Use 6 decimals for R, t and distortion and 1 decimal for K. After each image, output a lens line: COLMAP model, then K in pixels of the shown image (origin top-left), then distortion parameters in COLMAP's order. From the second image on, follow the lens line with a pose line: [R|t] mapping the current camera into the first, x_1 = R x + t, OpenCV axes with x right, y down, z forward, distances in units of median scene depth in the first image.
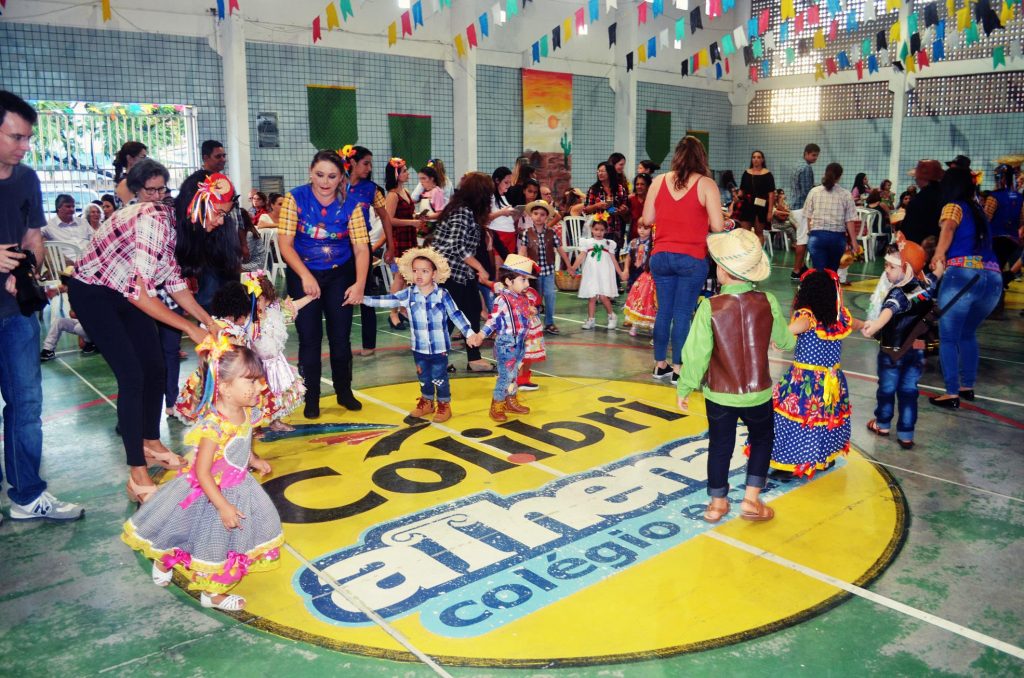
lens RADIAL K [[808.1, 0, 513.0], [0, 808.1, 342.4], [0, 0, 1]] dist [-0.080418, 0.009955]
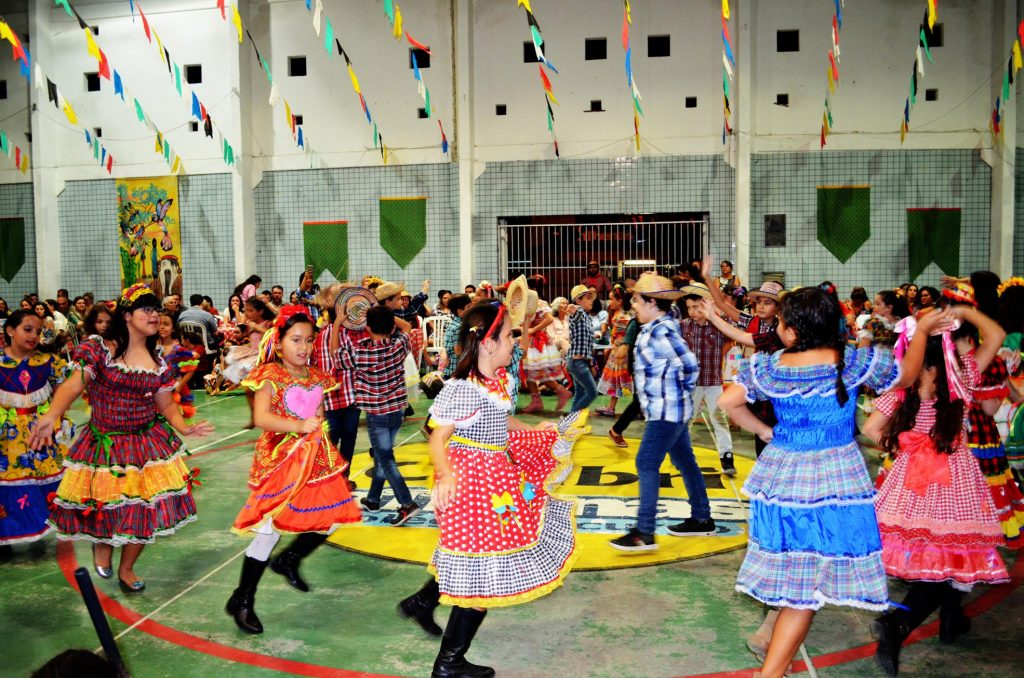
lens RADIAL K [[840.7, 0, 512.0], [0, 840.7, 339.0], [0, 0, 1]] dist [-0.076701, 0.007534]
pose [[0.659926, 0.050382, -0.749639, 0.316920], [-0.139774, 0.988564, -0.056606, -0.002579], [0.738215, 0.142136, 0.659421, -0.002846]]
